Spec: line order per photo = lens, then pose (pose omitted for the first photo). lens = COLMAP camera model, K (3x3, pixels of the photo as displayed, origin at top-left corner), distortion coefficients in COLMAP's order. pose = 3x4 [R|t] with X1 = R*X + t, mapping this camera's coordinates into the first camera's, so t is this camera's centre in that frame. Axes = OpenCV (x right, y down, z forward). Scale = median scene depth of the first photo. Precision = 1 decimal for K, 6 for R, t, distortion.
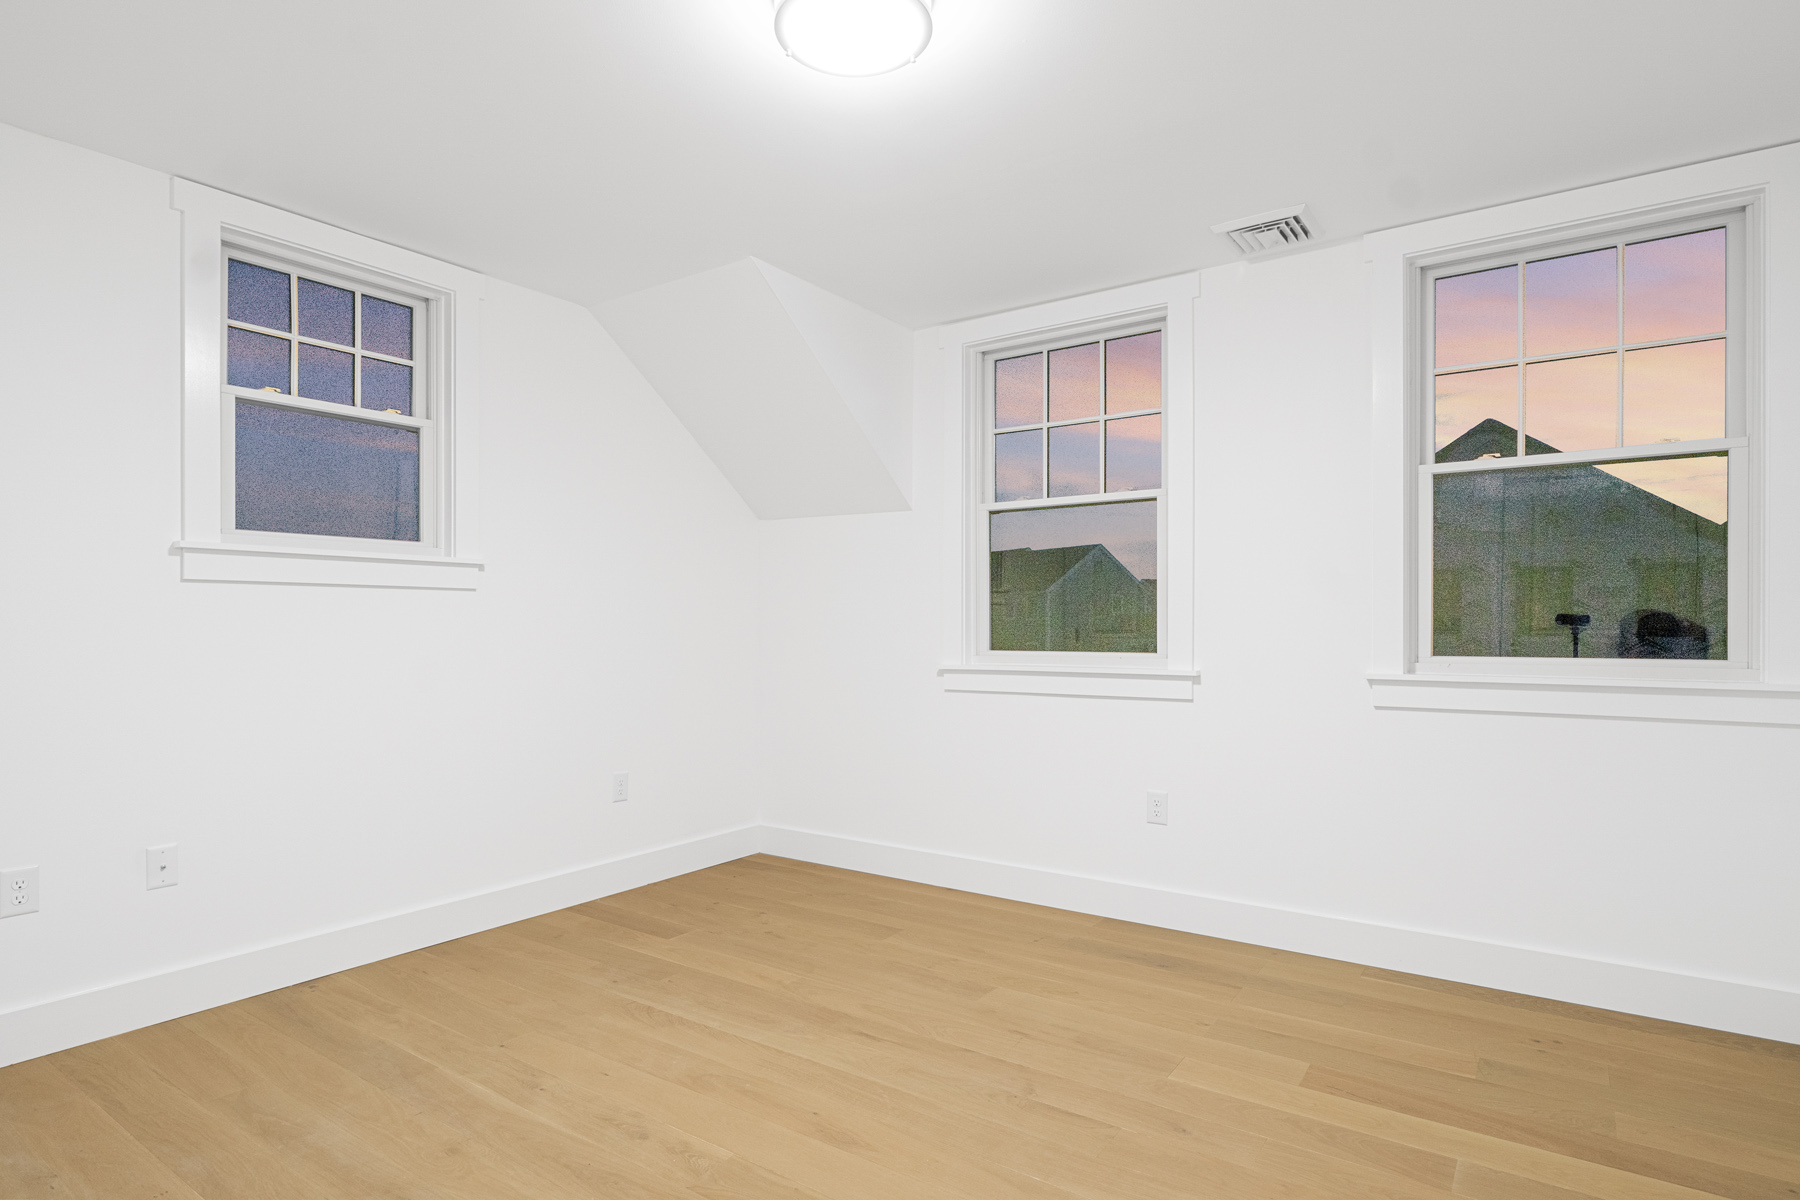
lens RADIAL K [[981.3, 0, 900.2], [0, 981.3, 599.6], [0, 0, 1]] dist [-0.001231, -0.002192]
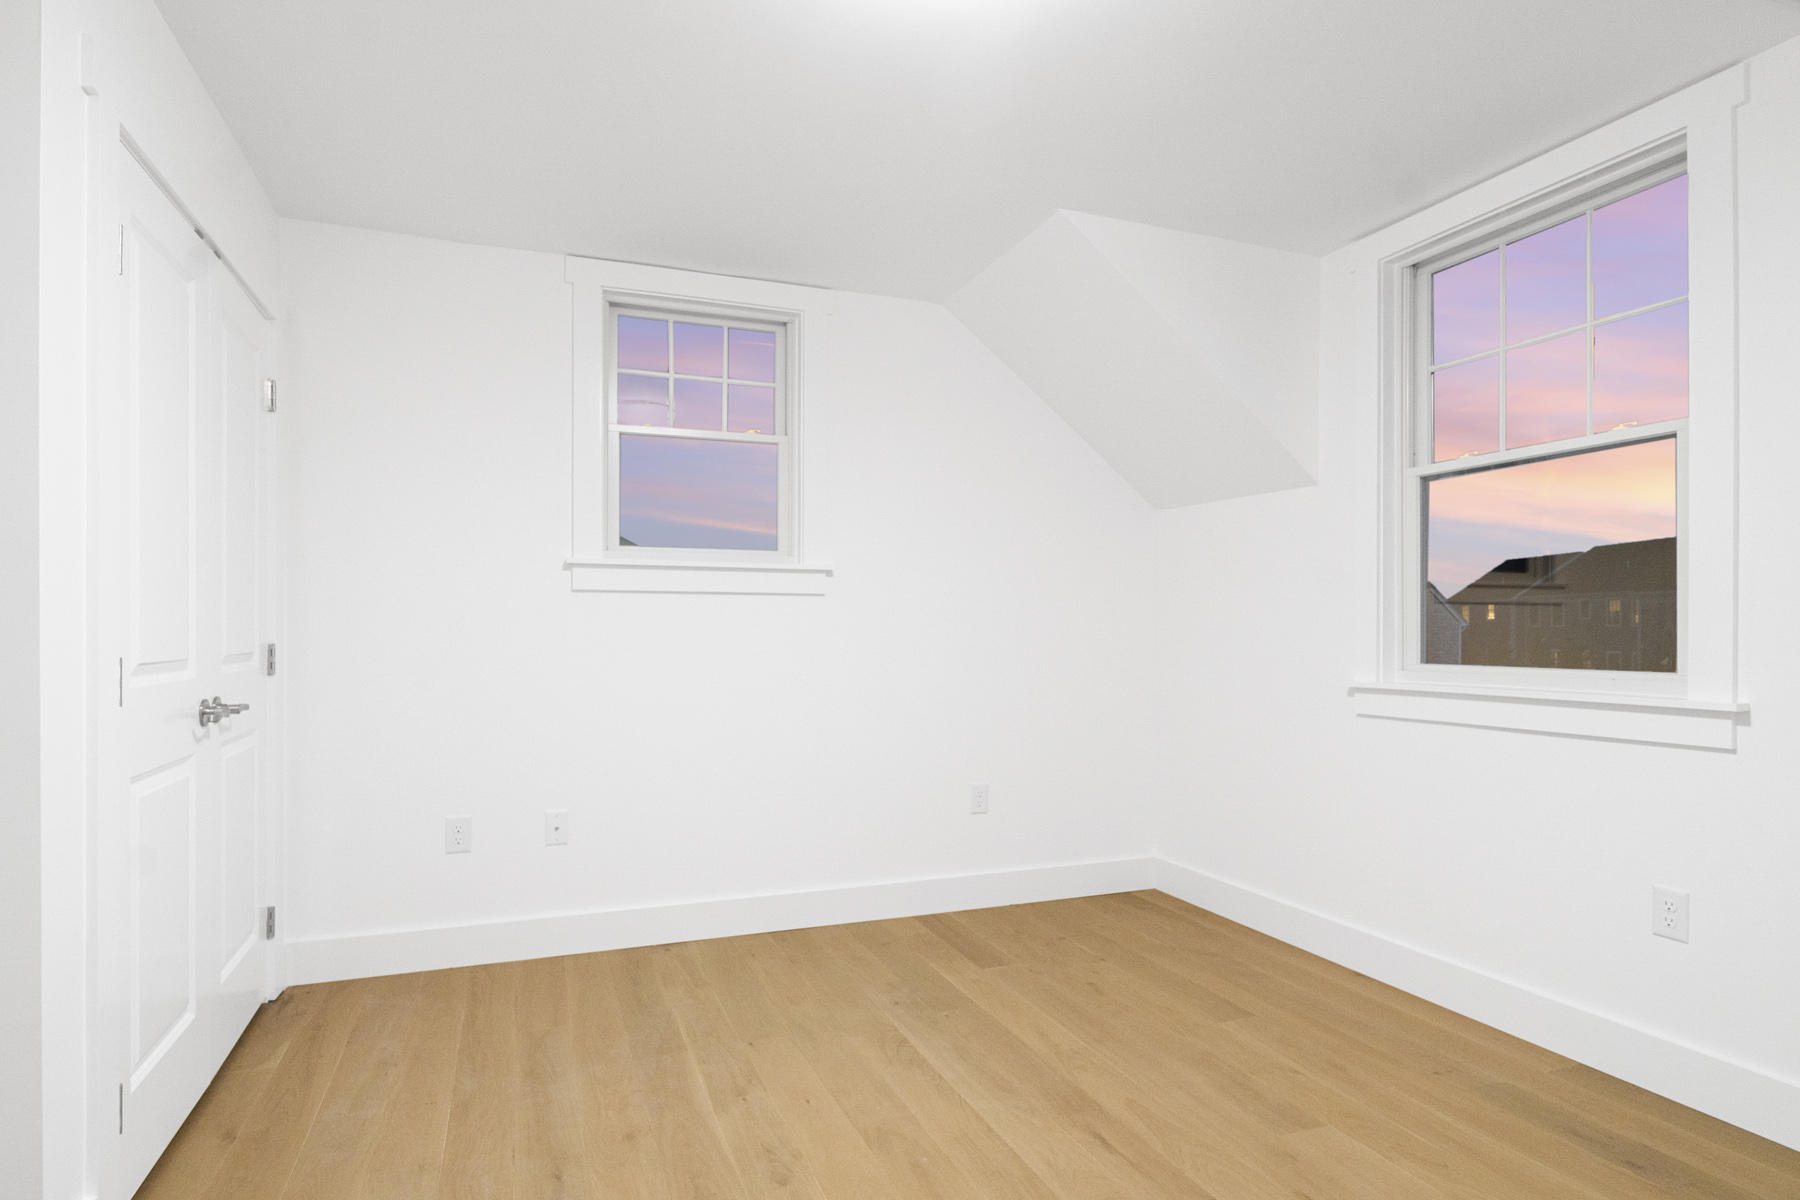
lens RADIAL K [[981.3, 0, 911.9], [0, 981.3, 607.6], [0, 0, 1]] dist [-0.001231, -0.002192]
pose [[0.821271, -0.011897, -0.570414, 0.263638], [0.012218, 0.999920, -0.003264, 0.009081], [0.570408, -0.004289, 0.821351, 0.224801]]
